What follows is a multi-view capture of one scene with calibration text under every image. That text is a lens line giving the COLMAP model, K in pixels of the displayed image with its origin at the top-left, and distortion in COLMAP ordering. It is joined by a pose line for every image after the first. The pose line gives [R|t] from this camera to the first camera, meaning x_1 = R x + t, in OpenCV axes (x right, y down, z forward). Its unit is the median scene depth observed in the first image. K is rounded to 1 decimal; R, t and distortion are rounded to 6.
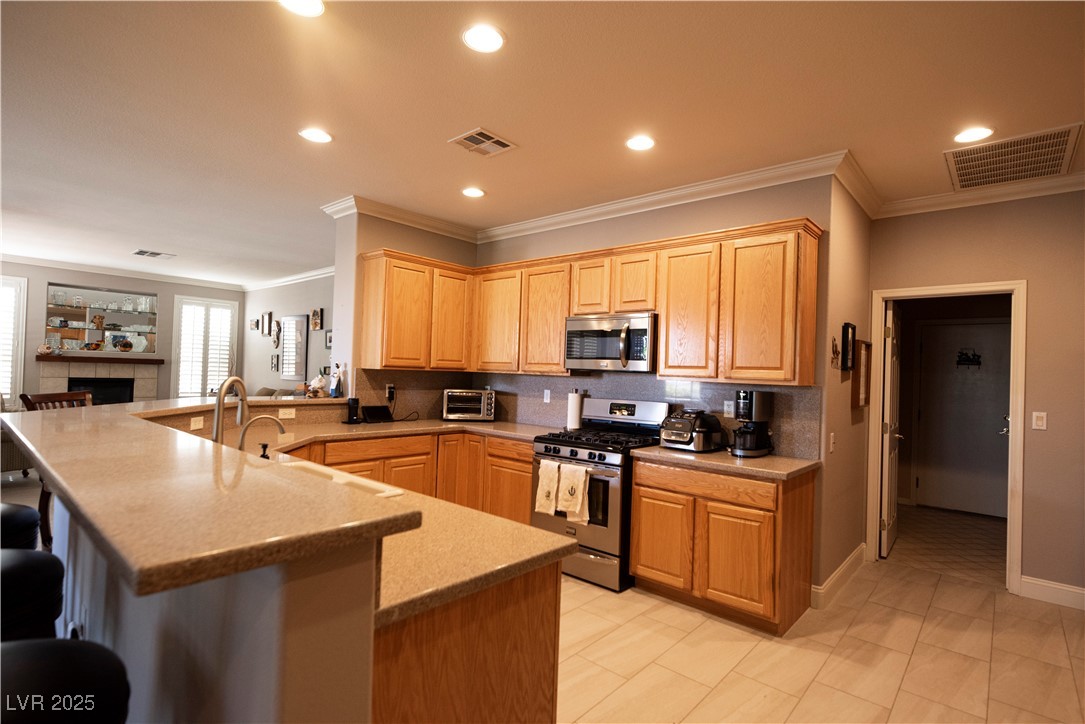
lens RADIAL K [[530.5, 0, 539.9], [0, 530.5, 364.0], [0, 0, 1]] dist [0.006893, -0.000071]
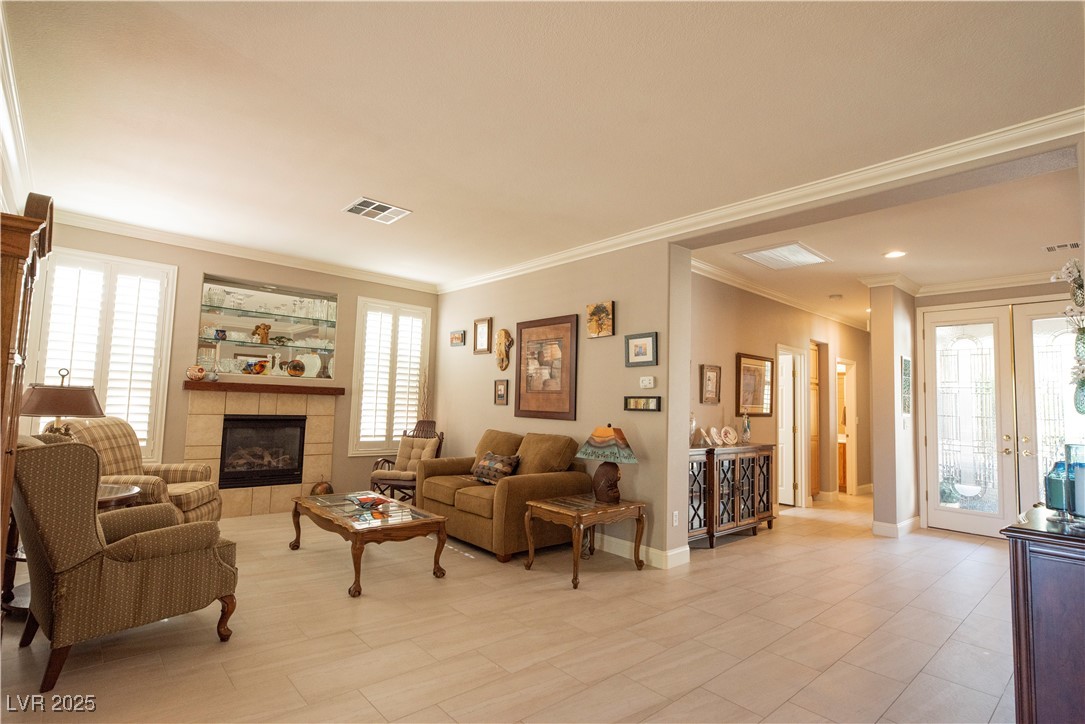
lens RADIAL K [[530.5, 0, 547.6], [0, 530.5, 366.2], [0, 0, 1]] dist [0.006893, -0.000071]
pose [[0.994397, -0.009010, -0.105321, -0.371783], [0.002588, 0.998137, -0.060953, 0.006286], [0.105675, 0.060339, 0.992568, 0.340922]]
